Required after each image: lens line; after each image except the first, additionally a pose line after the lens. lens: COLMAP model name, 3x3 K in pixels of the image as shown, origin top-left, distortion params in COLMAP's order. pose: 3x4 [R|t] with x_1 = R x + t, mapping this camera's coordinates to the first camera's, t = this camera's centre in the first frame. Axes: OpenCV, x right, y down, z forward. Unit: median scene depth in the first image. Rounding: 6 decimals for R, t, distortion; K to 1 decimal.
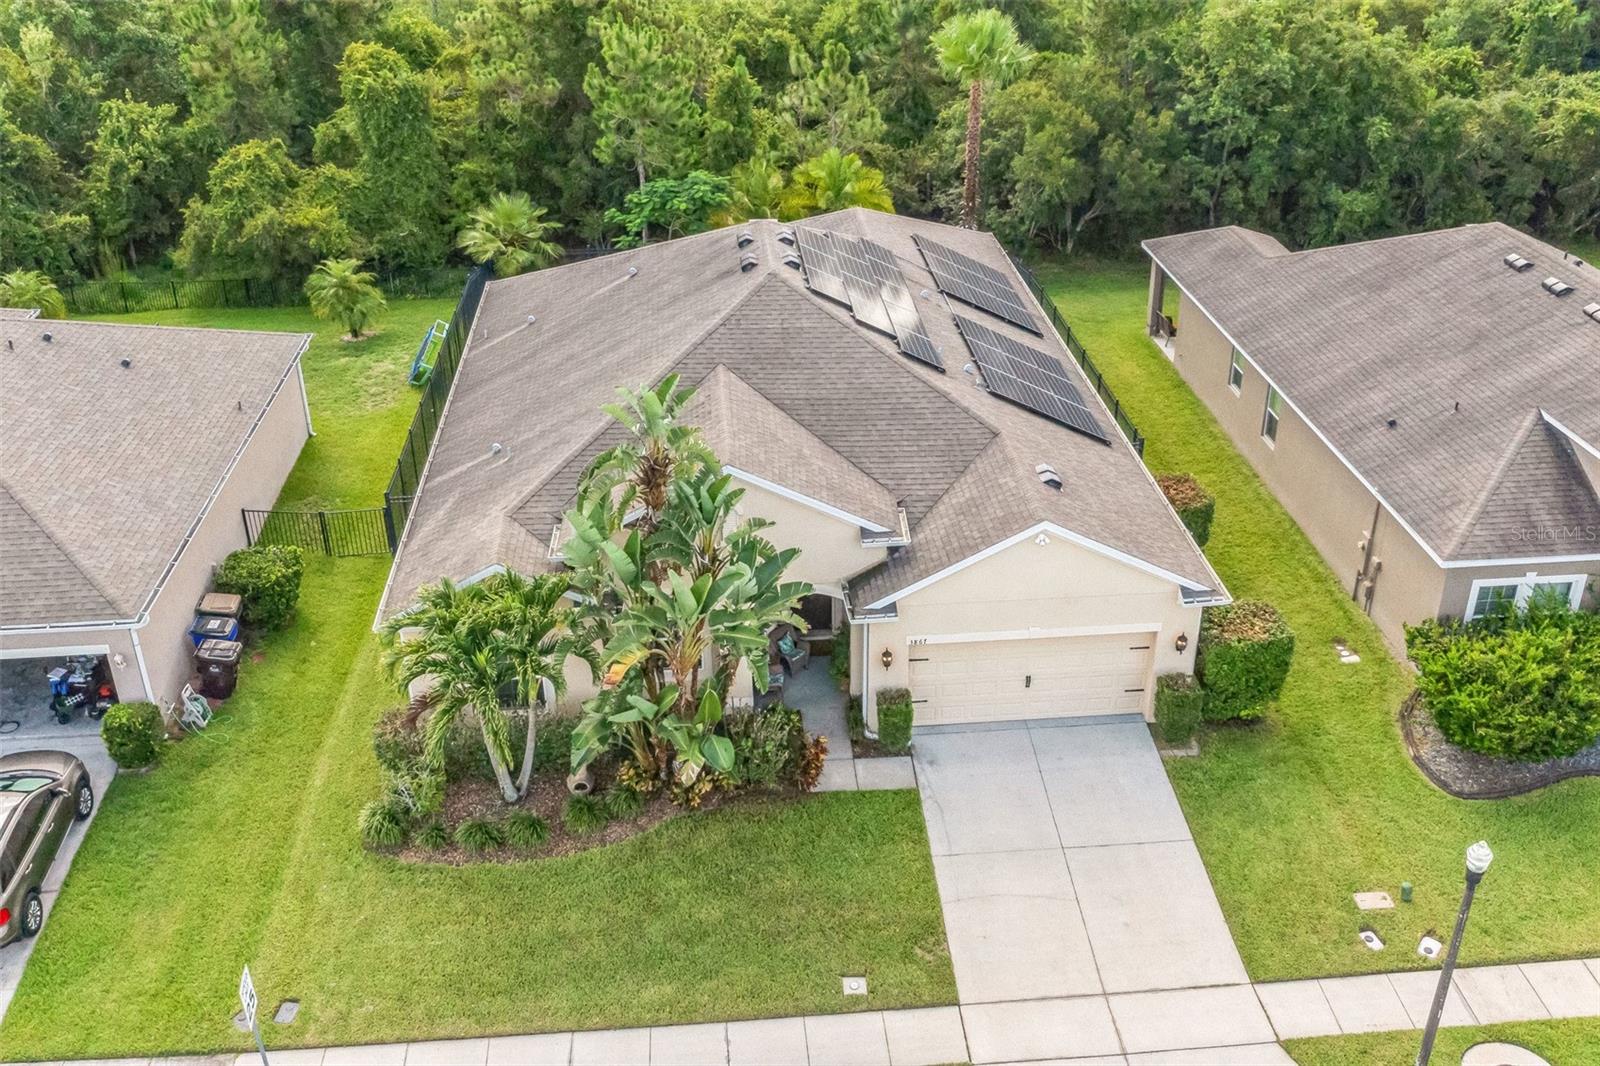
lens RADIAL K [[1488.9, 0, 800.0], [0, 1488.9, 533.0], [0, 0, 1]] dist [-0.013982, 0.012507]
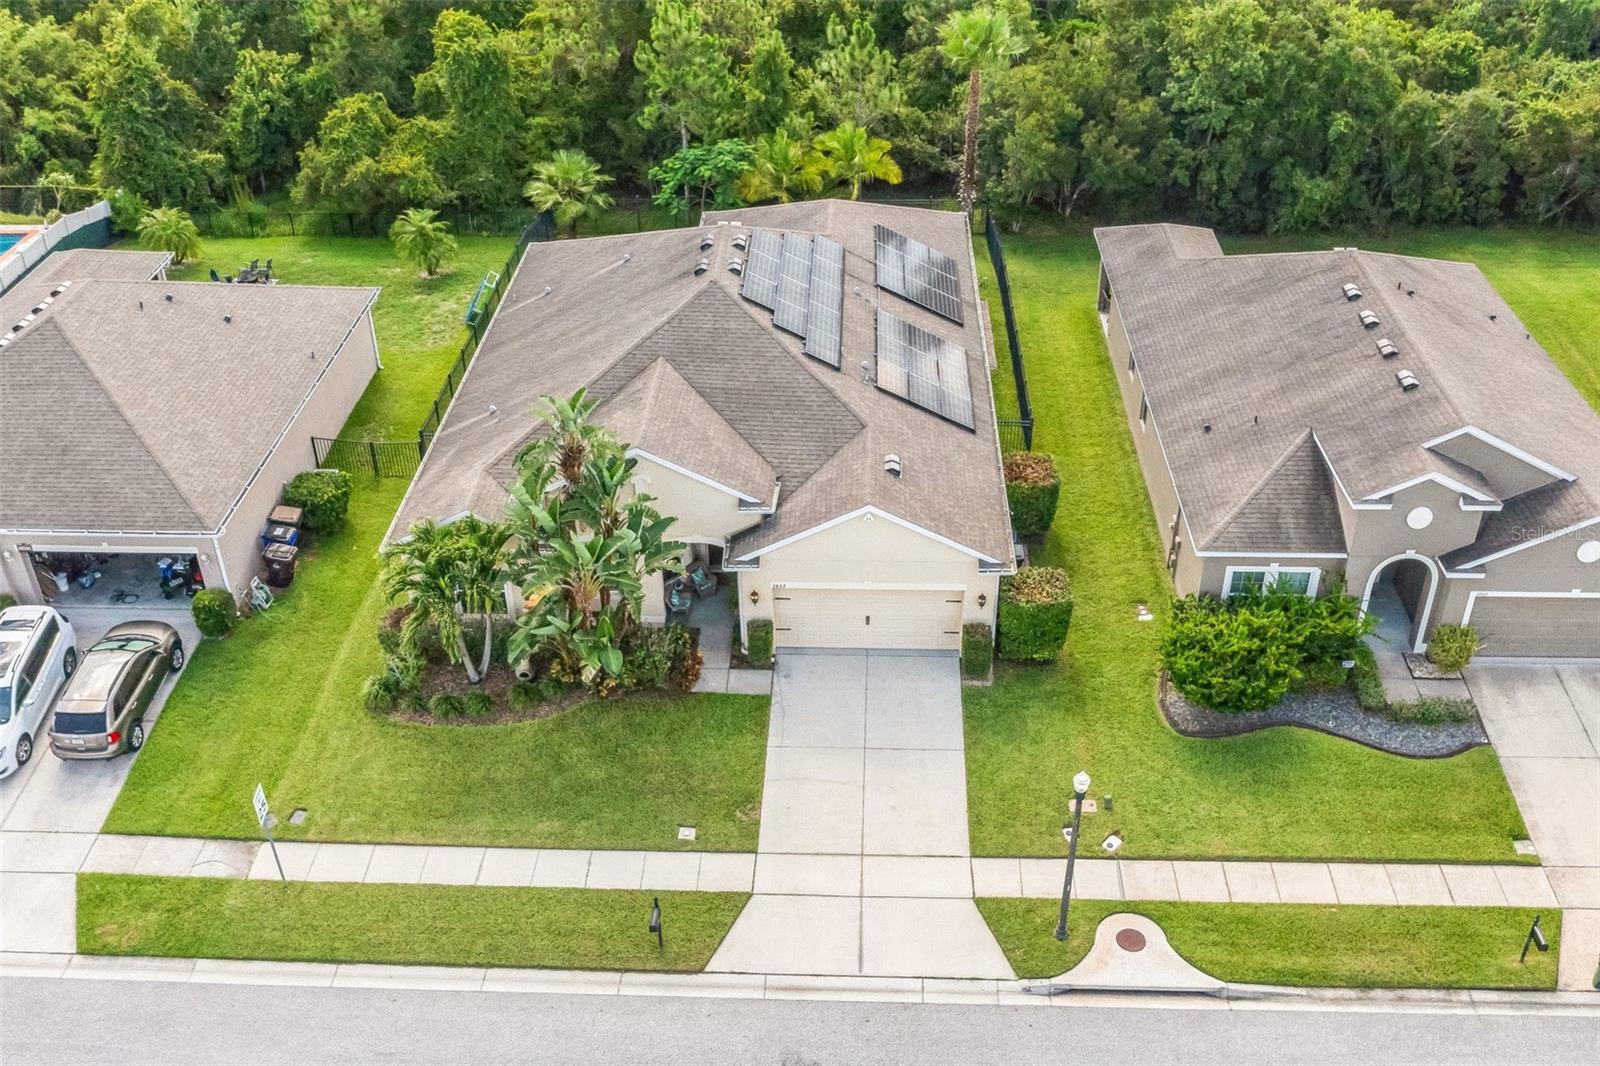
lens RADIAL K [[1499.0, 0, 800.0], [0, 1499.0, 533.0], [0, 0, 1]] dist [-0.013631, 0.008277]
pose [[0.992713, 0.066494, -0.100500, 0.217531], [-0.056626, 0.993570, 0.098046, -0.100614], [0.106373, -0.091641, 0.990094, -0.299450]]
